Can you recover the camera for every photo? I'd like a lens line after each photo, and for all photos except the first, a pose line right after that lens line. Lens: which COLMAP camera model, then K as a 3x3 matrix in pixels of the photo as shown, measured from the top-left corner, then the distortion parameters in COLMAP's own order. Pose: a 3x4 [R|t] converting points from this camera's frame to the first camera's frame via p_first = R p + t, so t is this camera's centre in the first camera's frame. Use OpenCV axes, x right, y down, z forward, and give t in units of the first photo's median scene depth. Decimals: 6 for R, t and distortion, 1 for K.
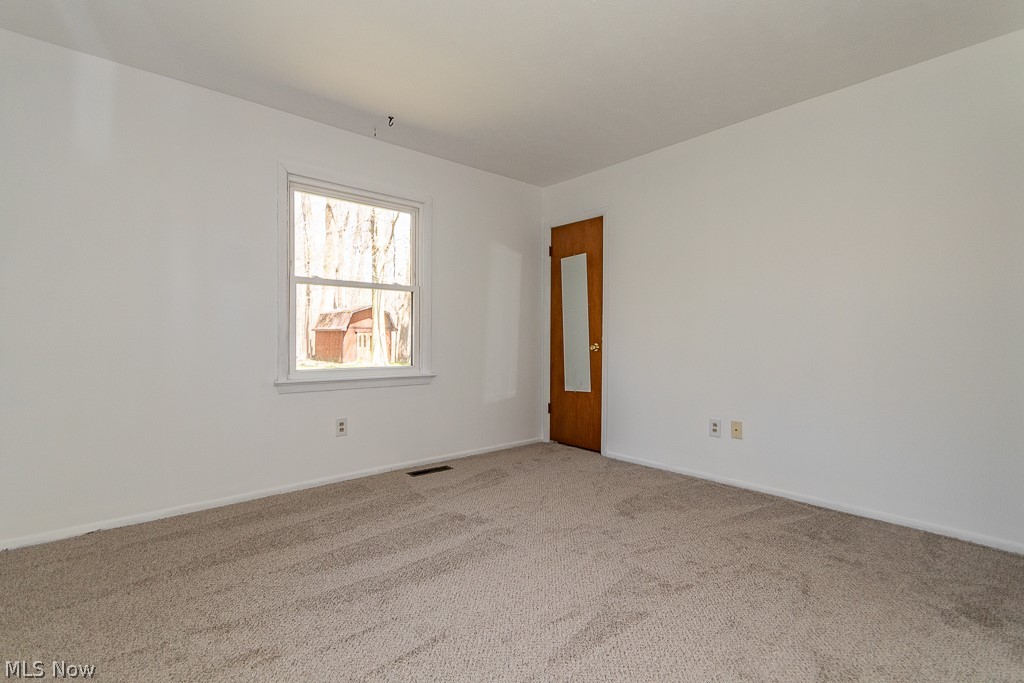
lens RADIAL K [[477.0, 0, 510.0], [0, 477.0, 336.6], [0, 0, 1]] dist [0.010468, -0.004719]
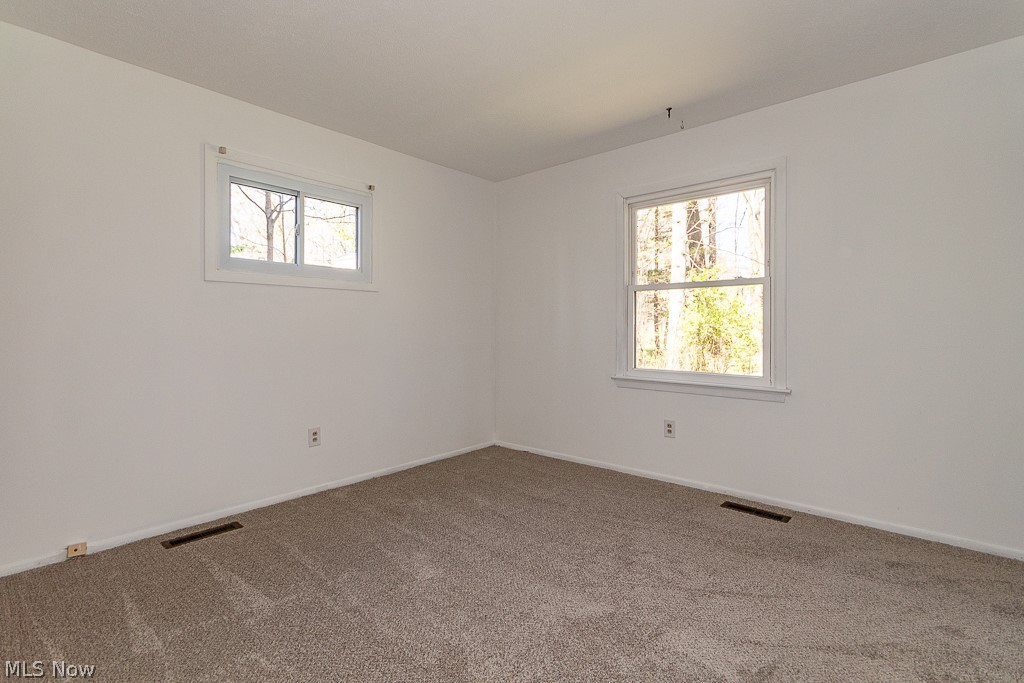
lens RADIAL K [[477.0, 0, 519.3], [0, 477.0, 337.8], [0, 0, 1]] dist [0.010468, -0.004719]
pose [[0.115143, 0.001589, -0.993348, 0.620454], [-0.010122, 0.999949, 0.000426, -0.000150], [0.993297, 0.010006, 0.115153, 0.572193]]
